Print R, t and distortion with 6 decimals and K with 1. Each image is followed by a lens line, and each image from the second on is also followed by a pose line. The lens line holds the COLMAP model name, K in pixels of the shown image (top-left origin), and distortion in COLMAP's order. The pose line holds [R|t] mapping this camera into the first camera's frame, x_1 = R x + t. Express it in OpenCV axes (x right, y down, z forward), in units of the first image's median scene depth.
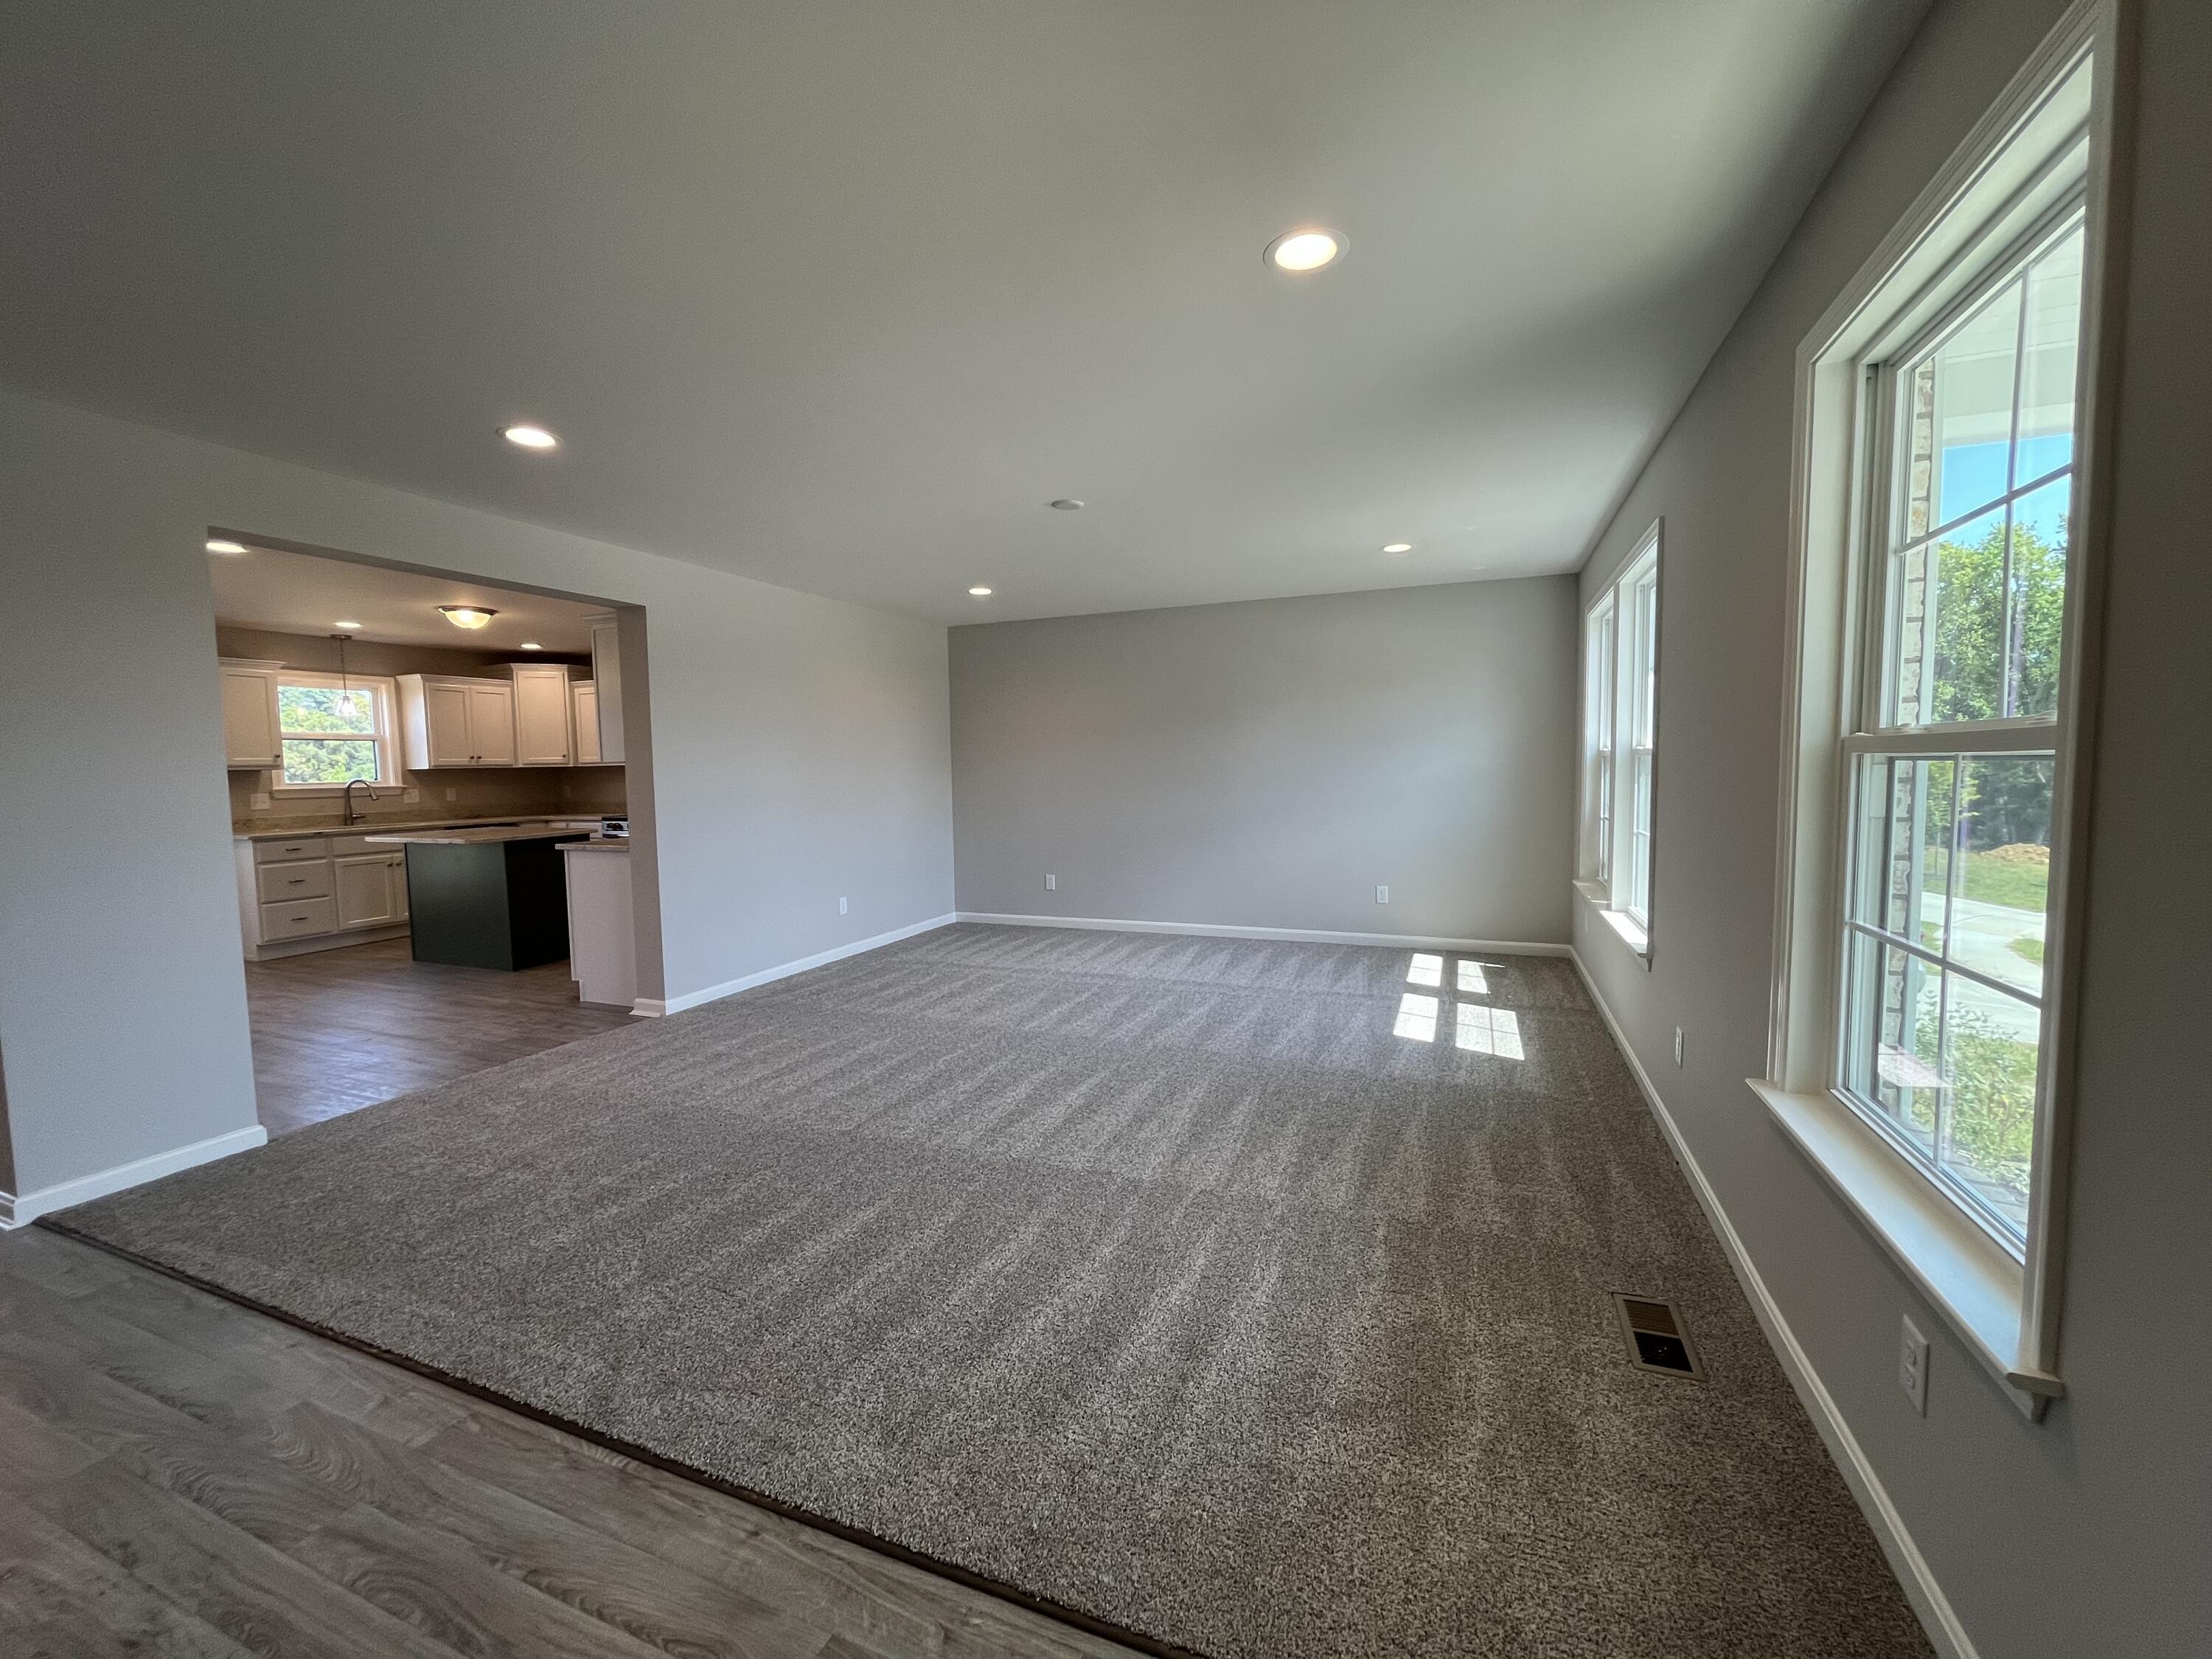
lens RADIAL K [[889.6, 0, 1103.8], [0, 889.6, 827.6], [0, 0, 1]] dist [0.000138, -0.000456]
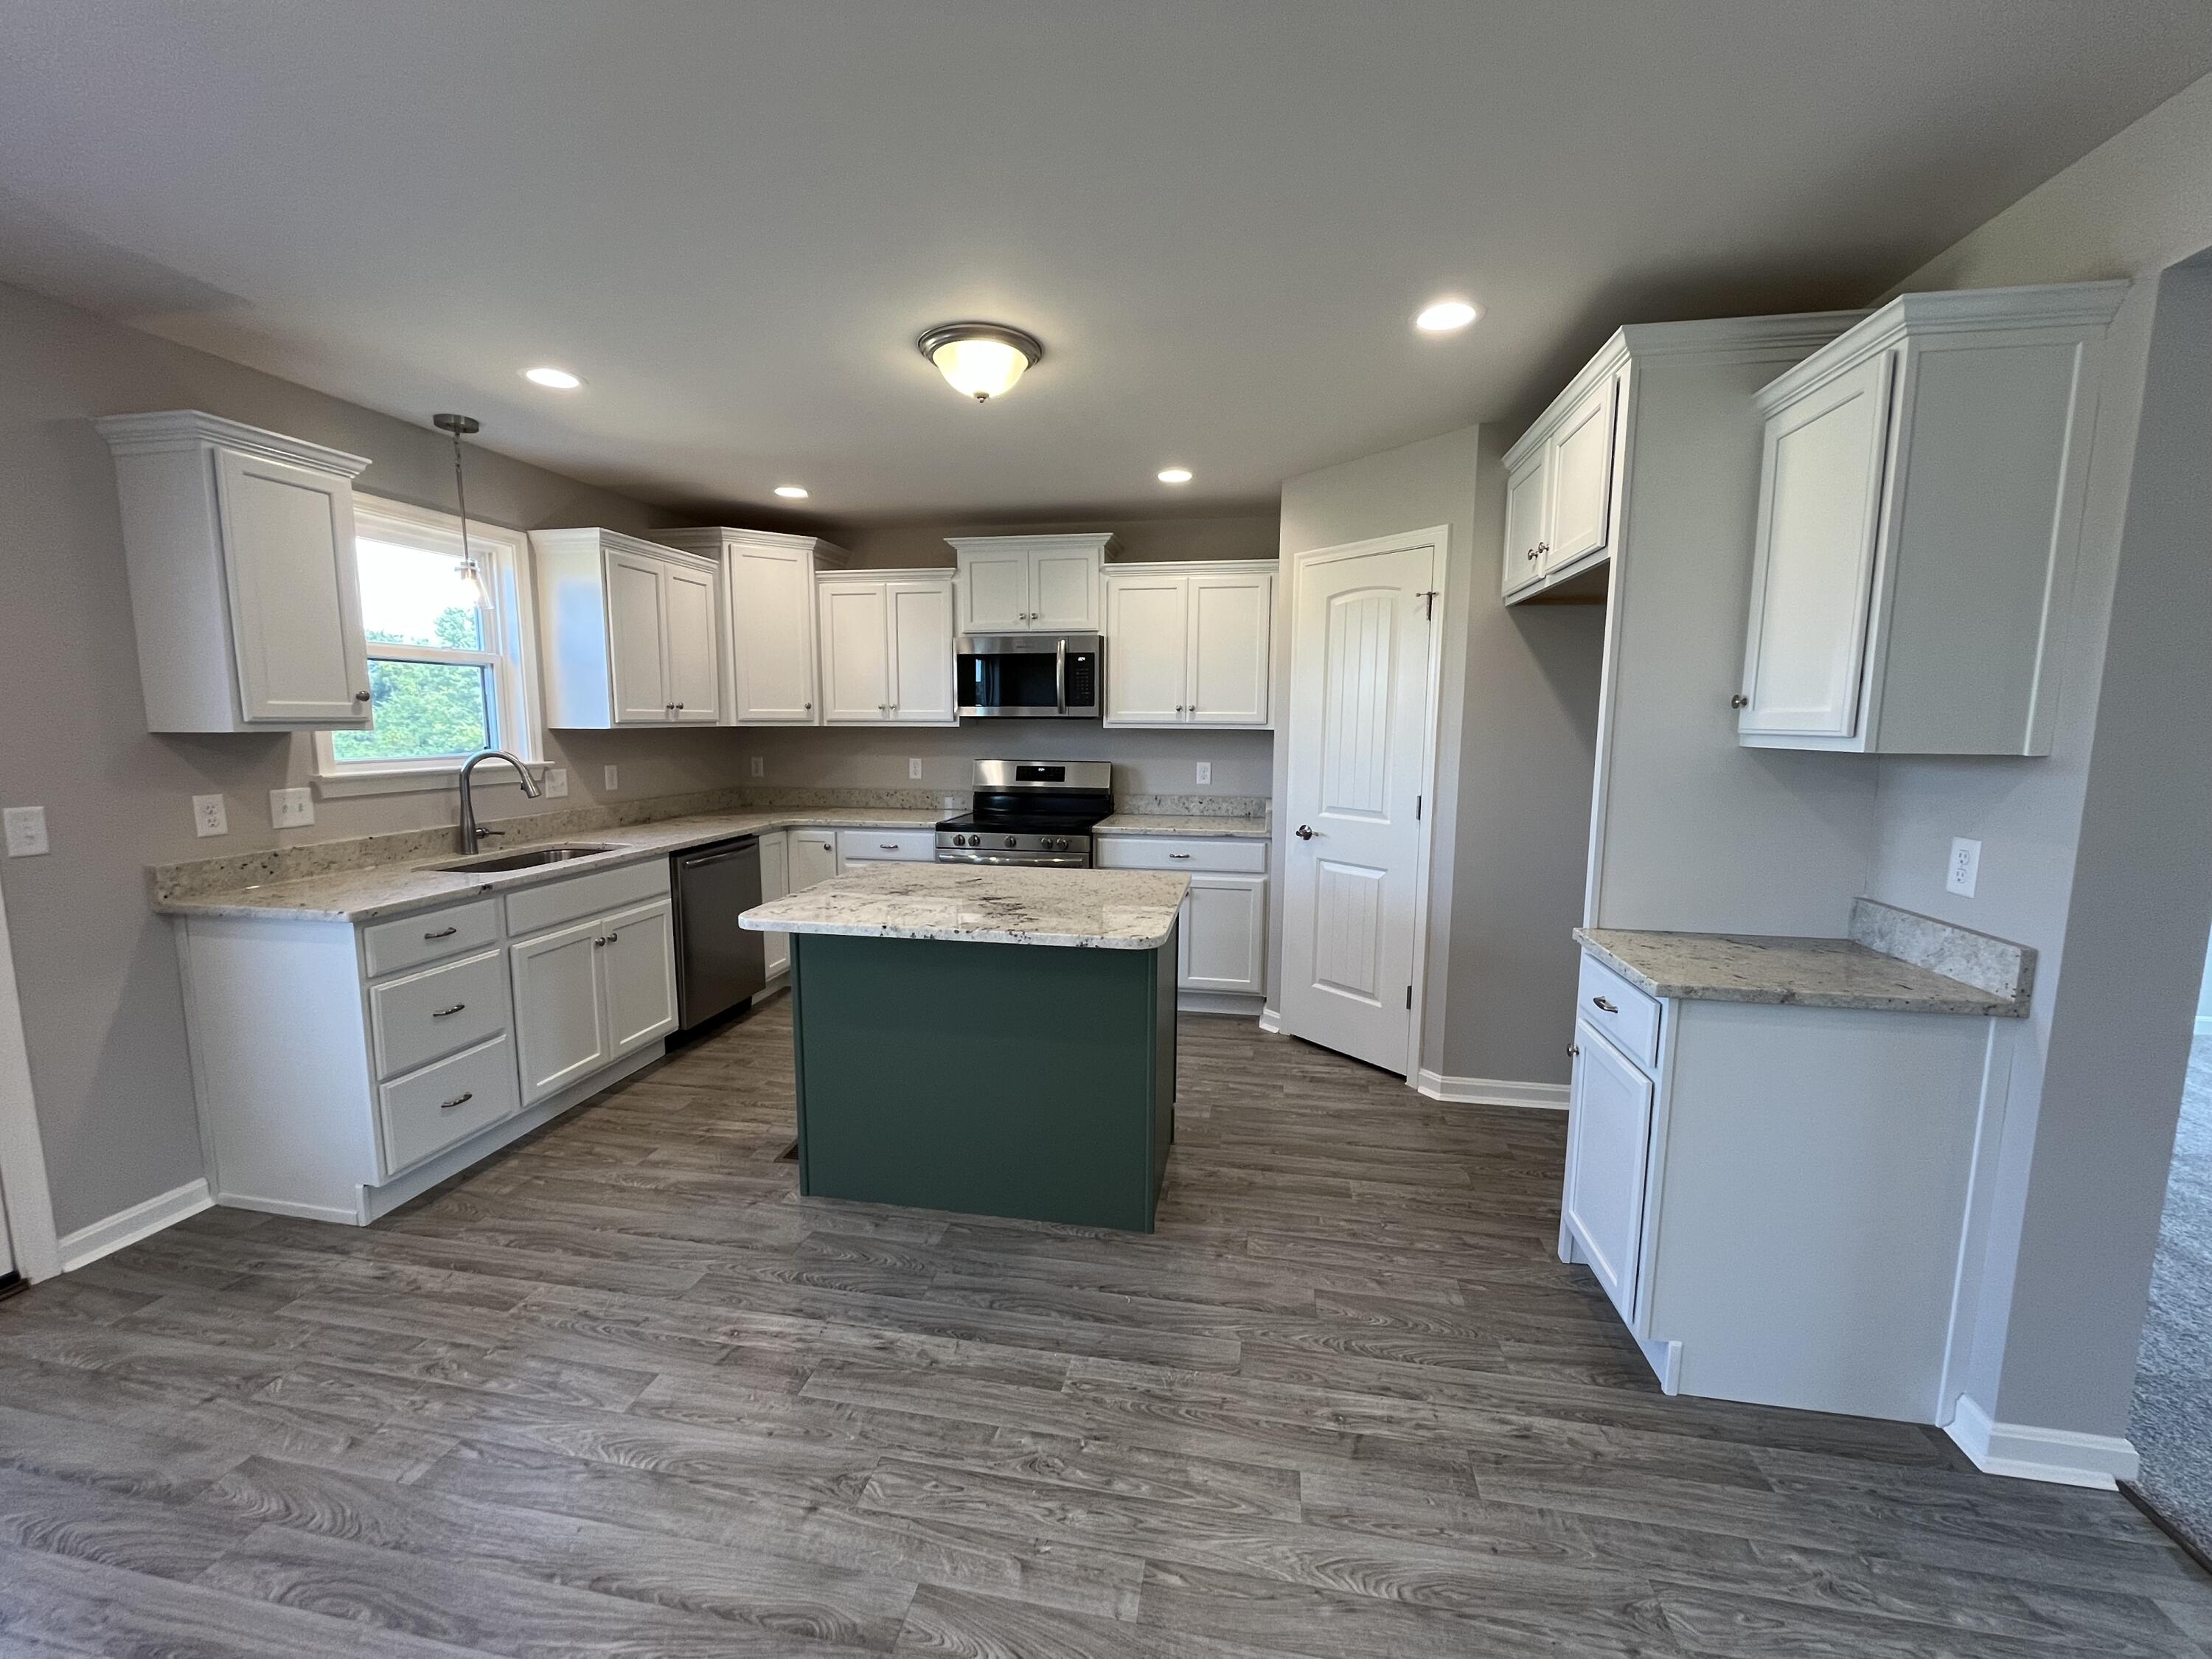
lens RADIAL K [[889.6, 0, 1117.2], [0, 889.6, 849.0], [0, 0, 1]] dist [0.000138, -0.000456]
pose [[0.975997, -0.024396, 0.216412, -0.599747], [0.010574, 0.997842, 0.064801, -0.029201], [-0.217526, -0.060957, 0.974149, 0.464760]]
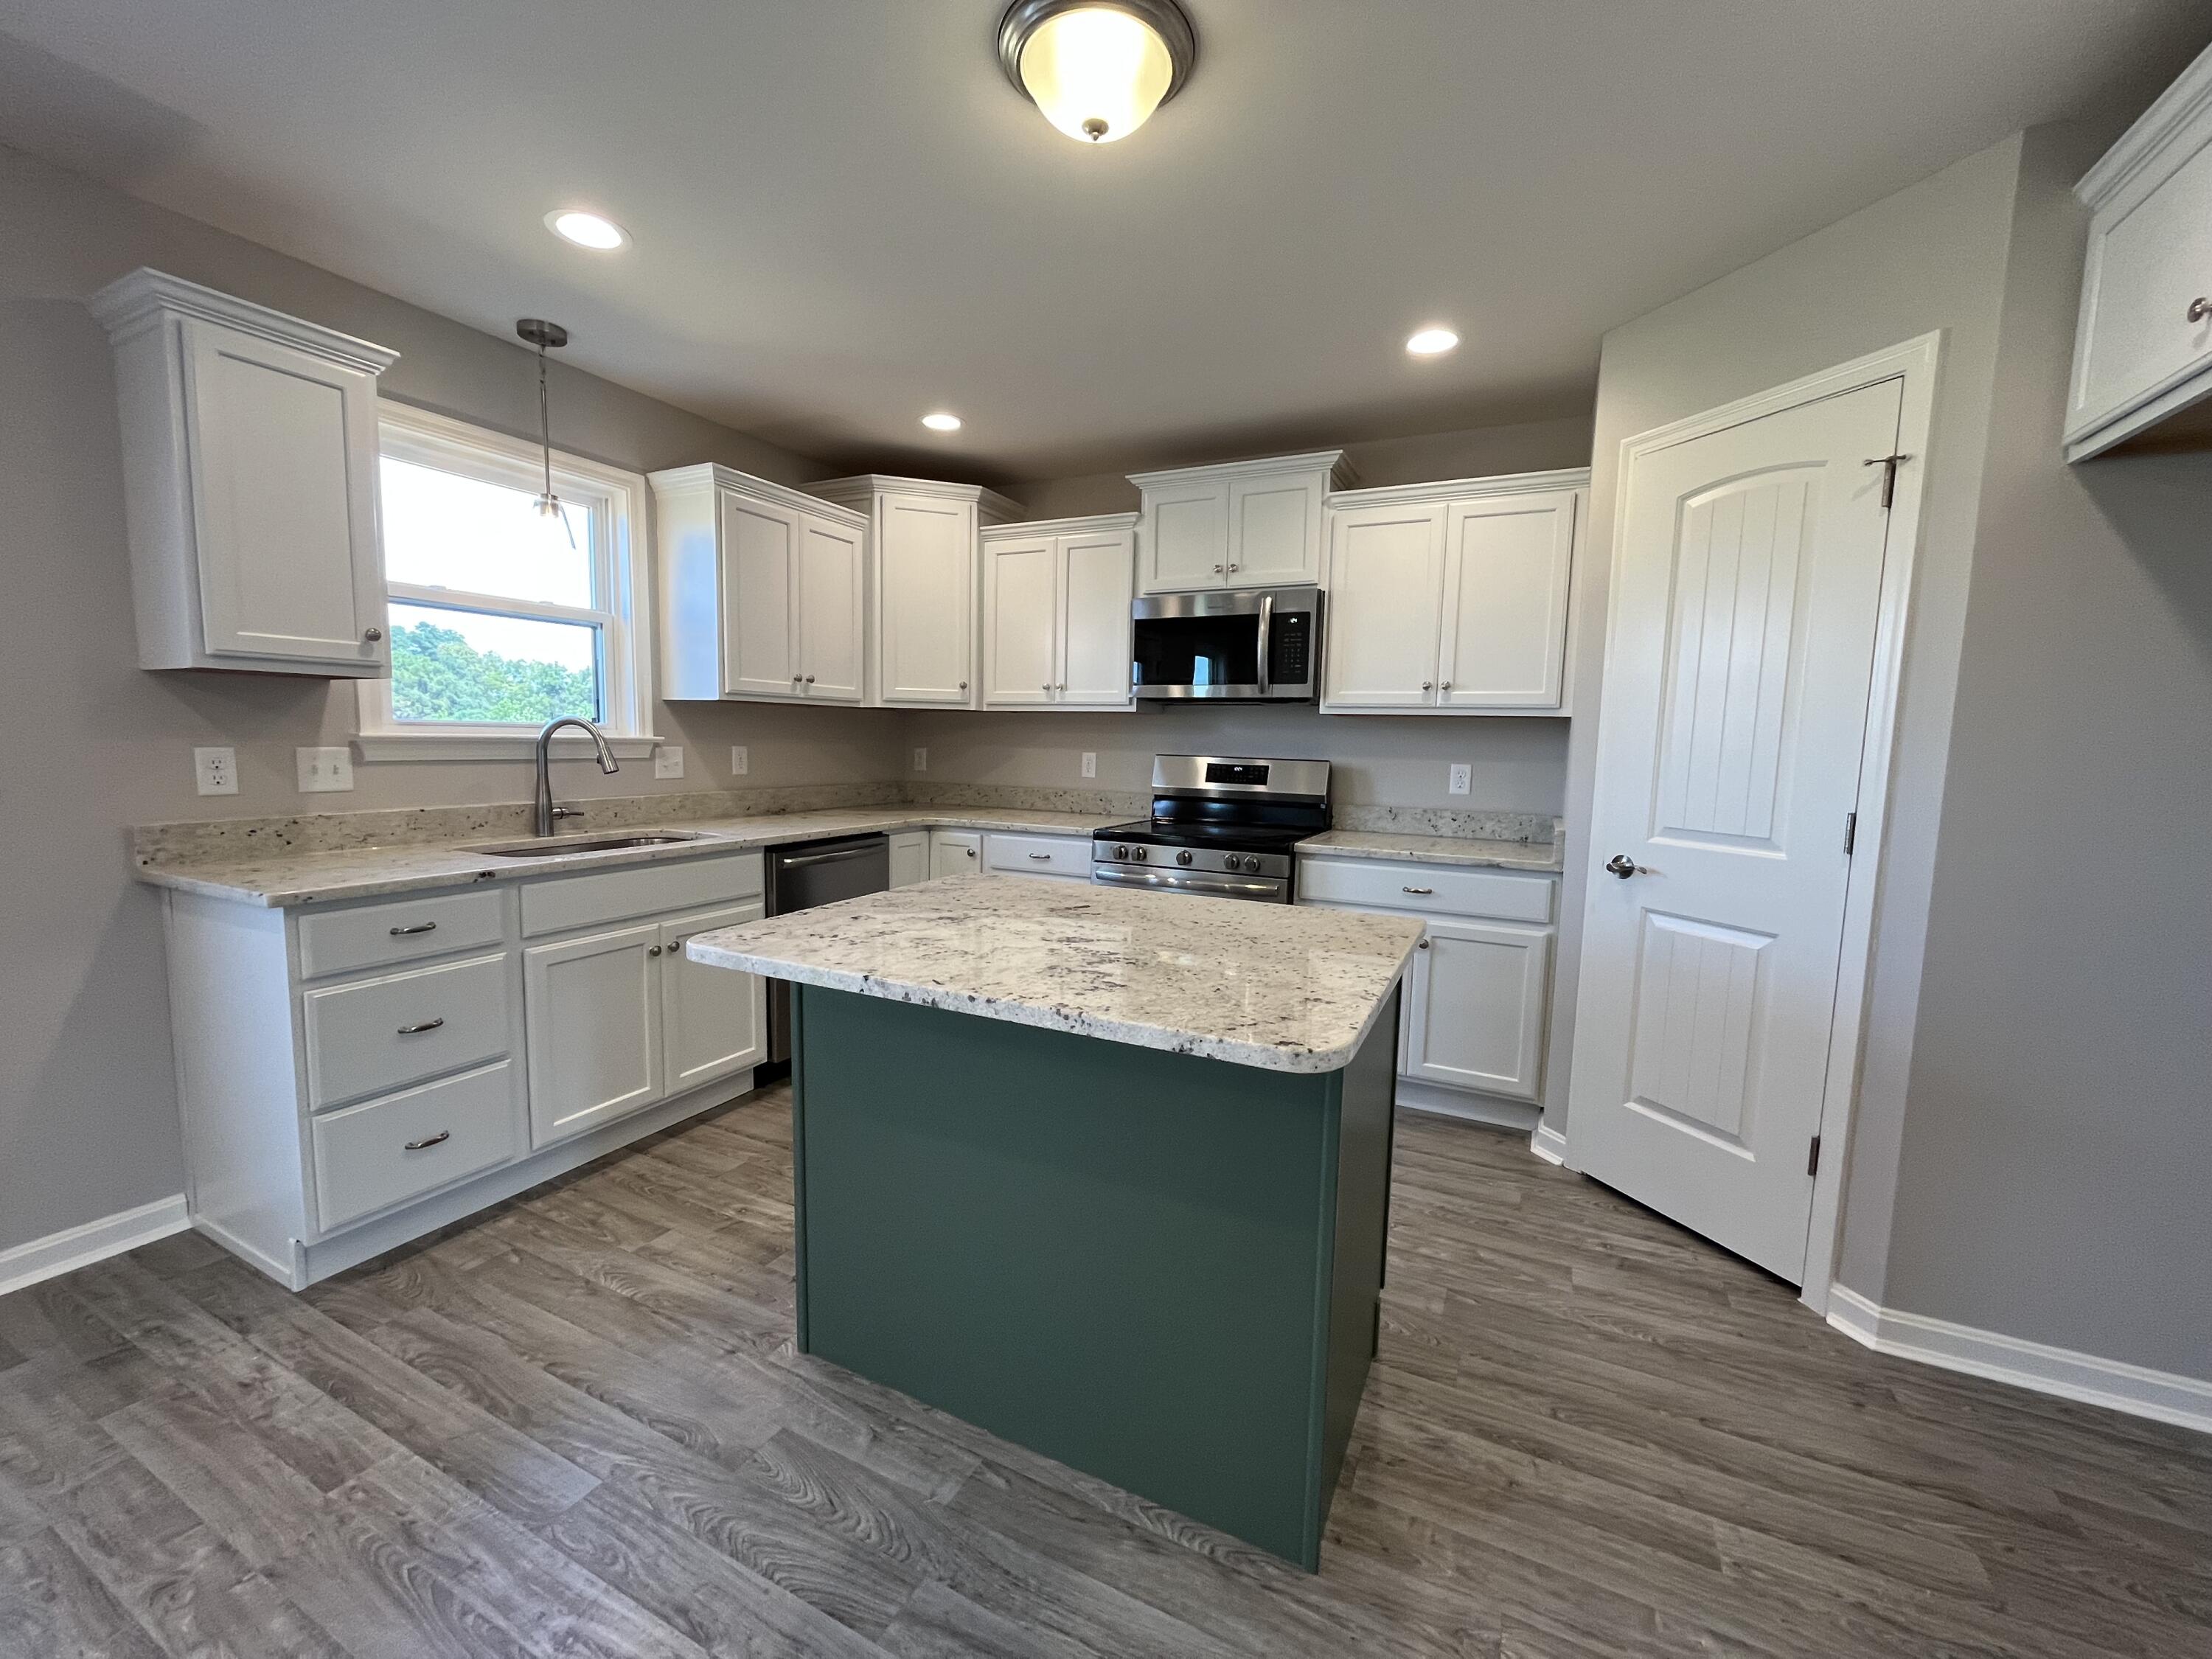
lens RADIAL K [[889.6, 0, 1107.8], [0, 889.6, 832.2], [0, 0, 1]] dist [0.000138, -0.000456]
pose [[0.997233, 0.030640, -0.067729, -0.551104], [-0.029150, 0.999313, 0.022887, -0.018999], [0.068384, -0.020850, 0.997441, 0.599943]]
